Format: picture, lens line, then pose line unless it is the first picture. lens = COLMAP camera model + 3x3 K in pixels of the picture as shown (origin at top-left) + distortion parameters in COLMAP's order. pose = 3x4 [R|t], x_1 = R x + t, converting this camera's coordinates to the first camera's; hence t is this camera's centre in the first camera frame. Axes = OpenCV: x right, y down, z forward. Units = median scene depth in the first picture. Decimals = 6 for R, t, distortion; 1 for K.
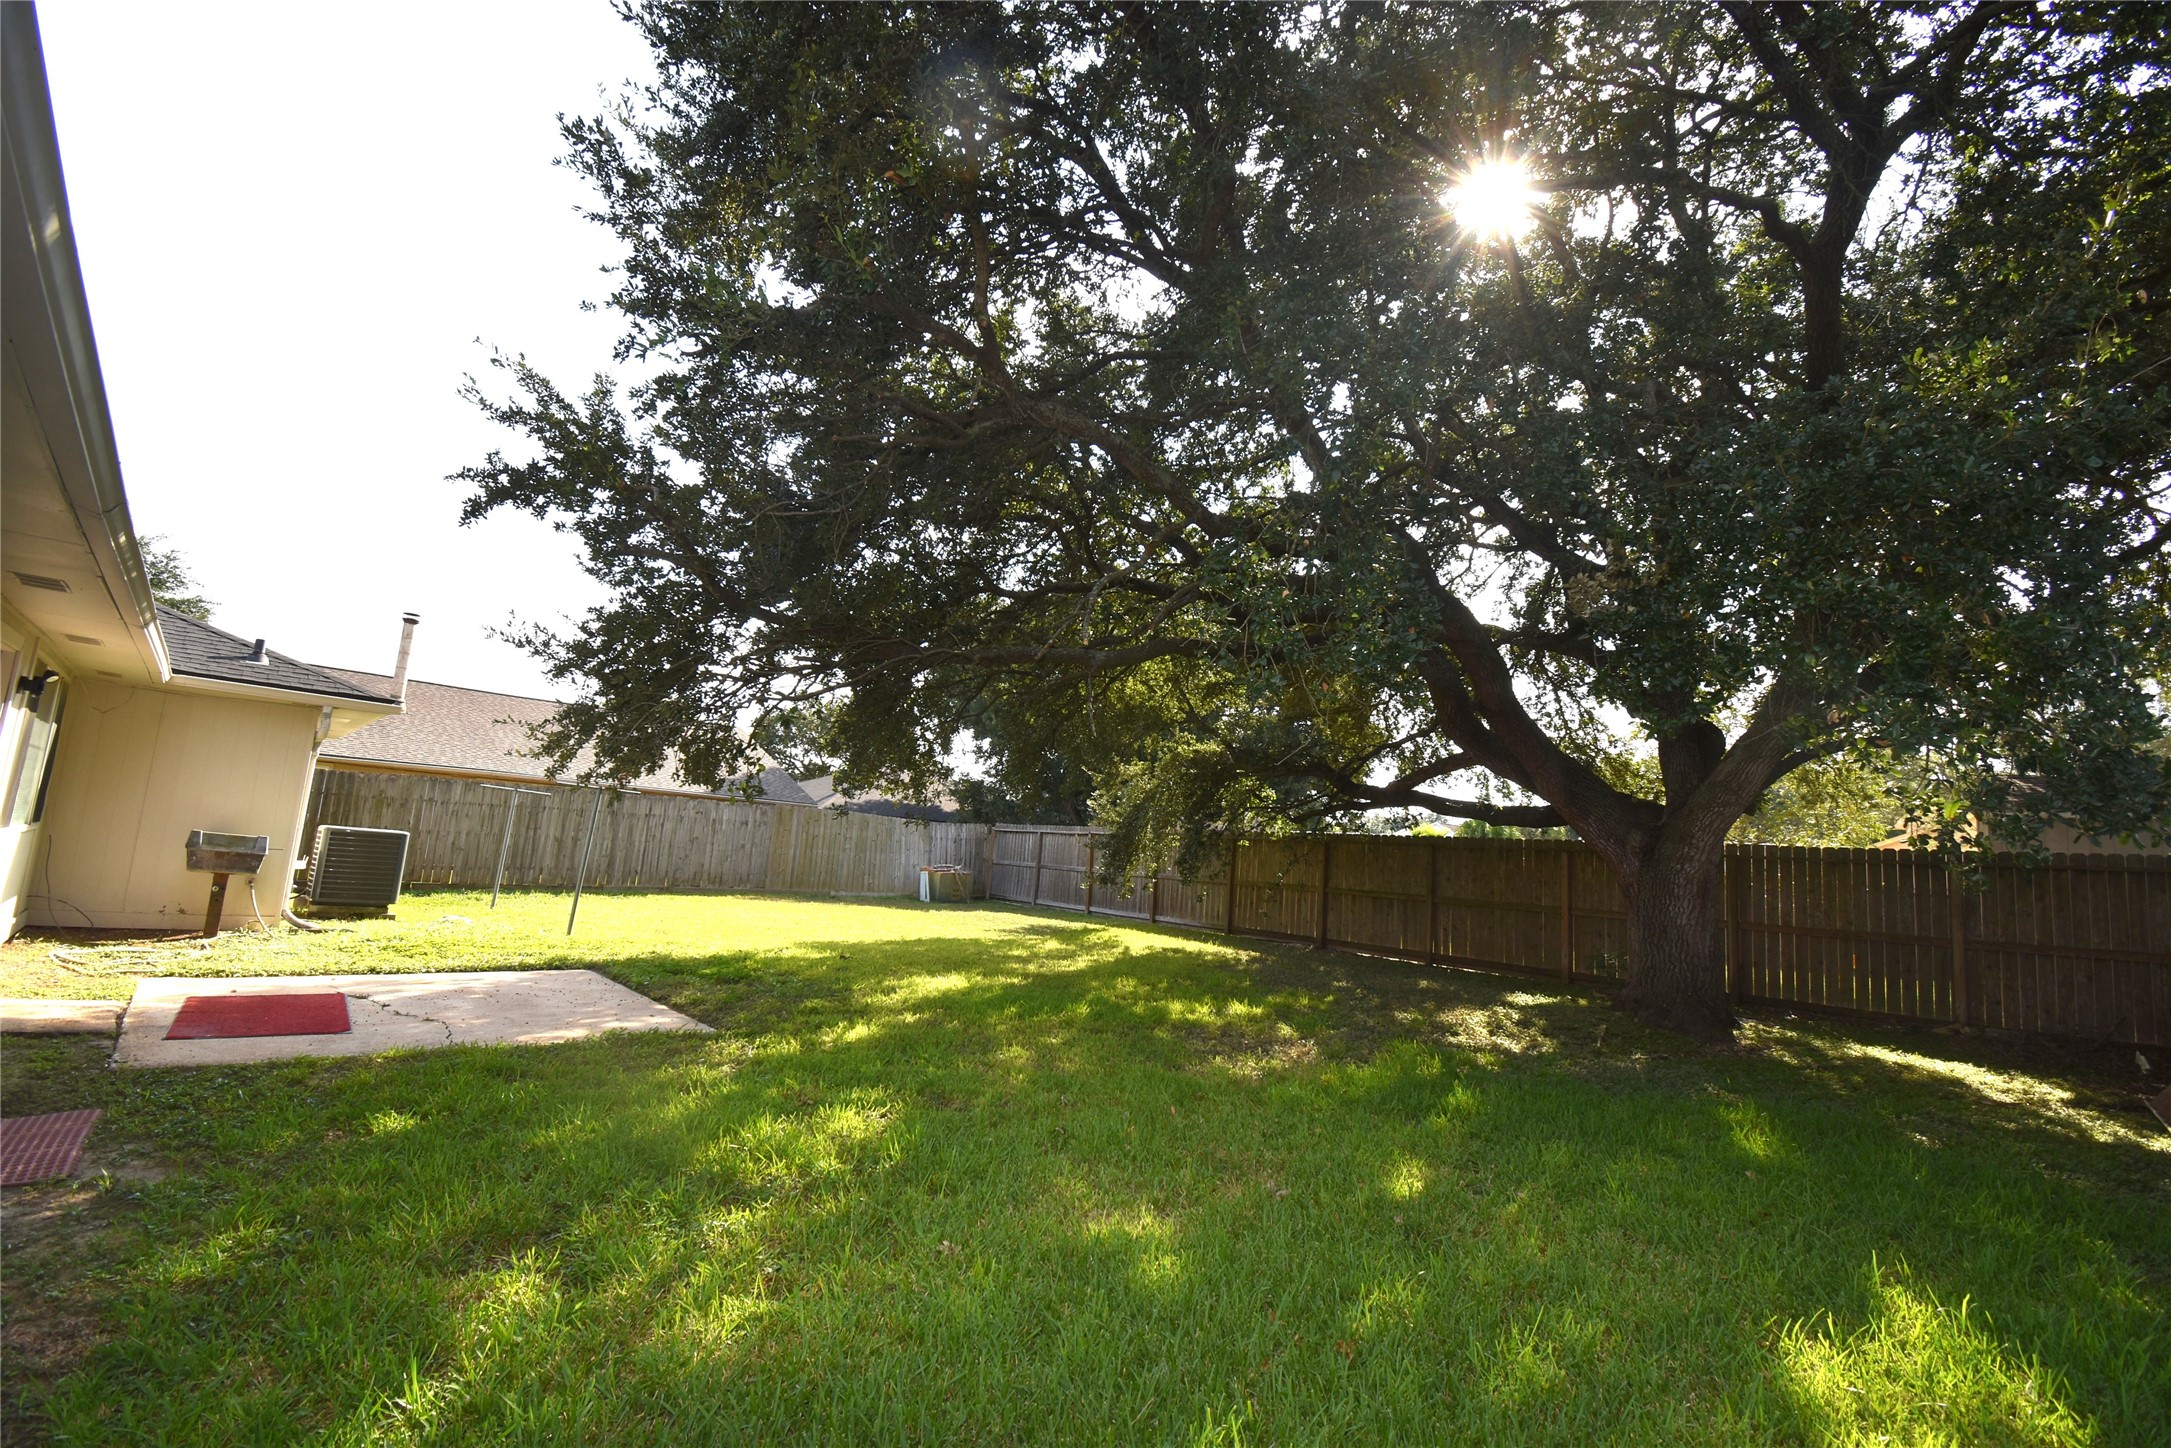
lens RADIAL K [[966.2, 0, 1080.8], [0, 966.2, 724.0], [0, 0, 1]] dist [0.019169, -0.026868]
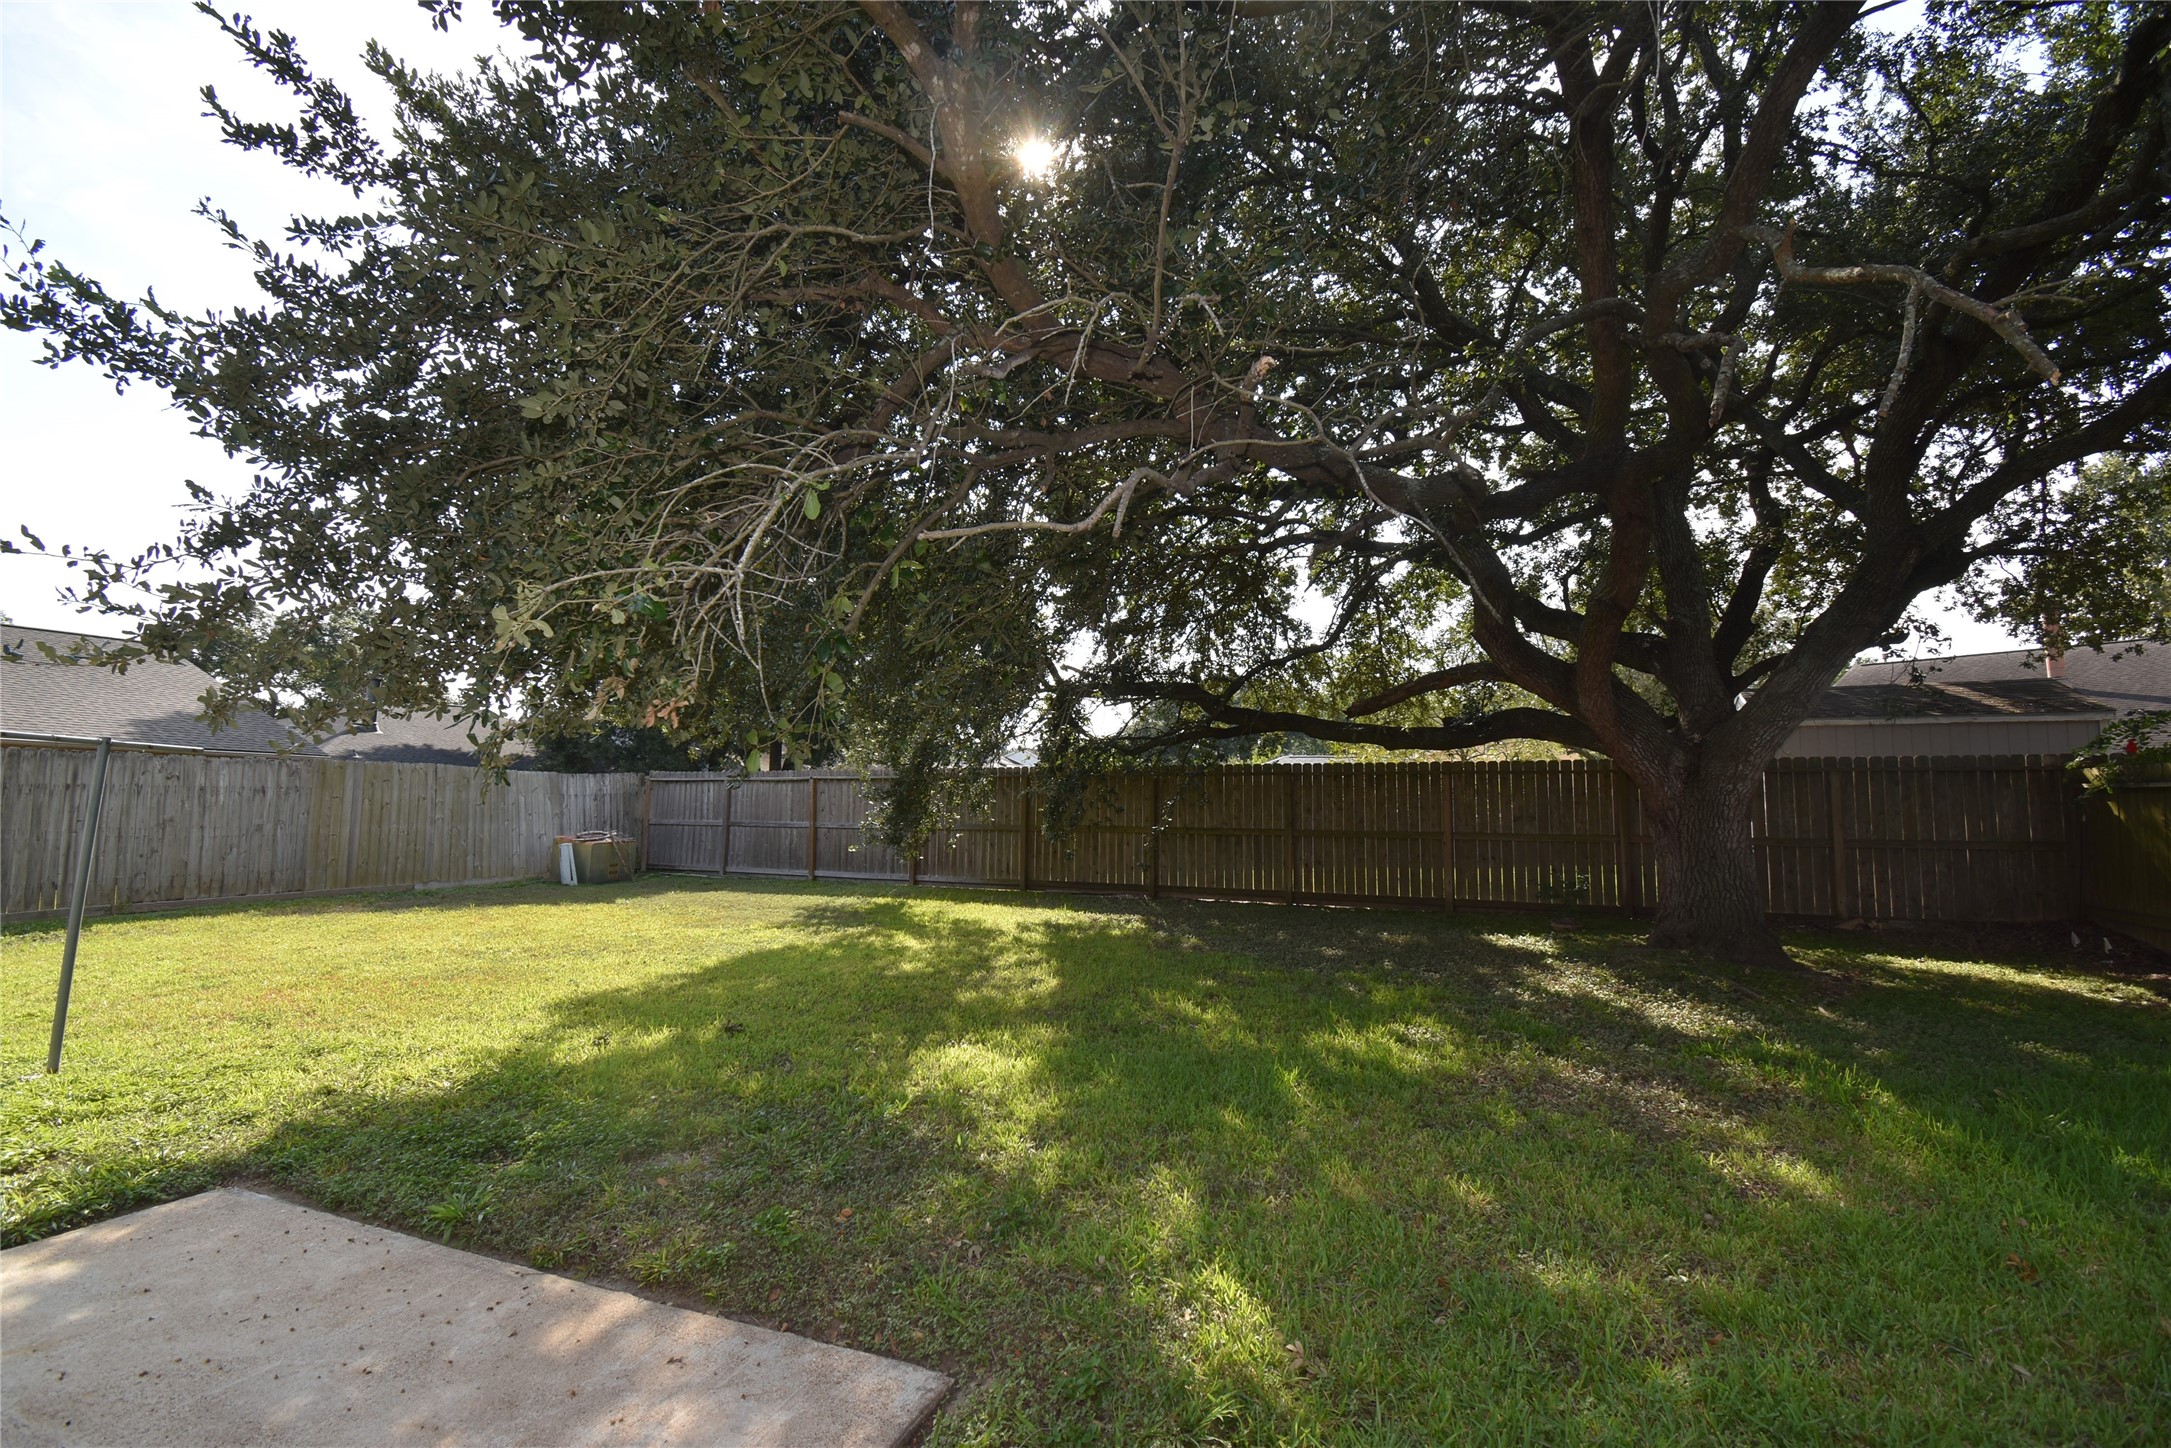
lens RADIAL K [[966.2, 0, 1080.8], [0, 966.2, 724.0], [0, 0, 1]] dist [0.019169, -0.026868]
pose [[0.886467, -0.026223, 0.462048, -0.201264], [-0.007739, 0.997414, 0.071455, 0.014619], [-0.462727, -0.066918, 0.883971, 0.265448]]
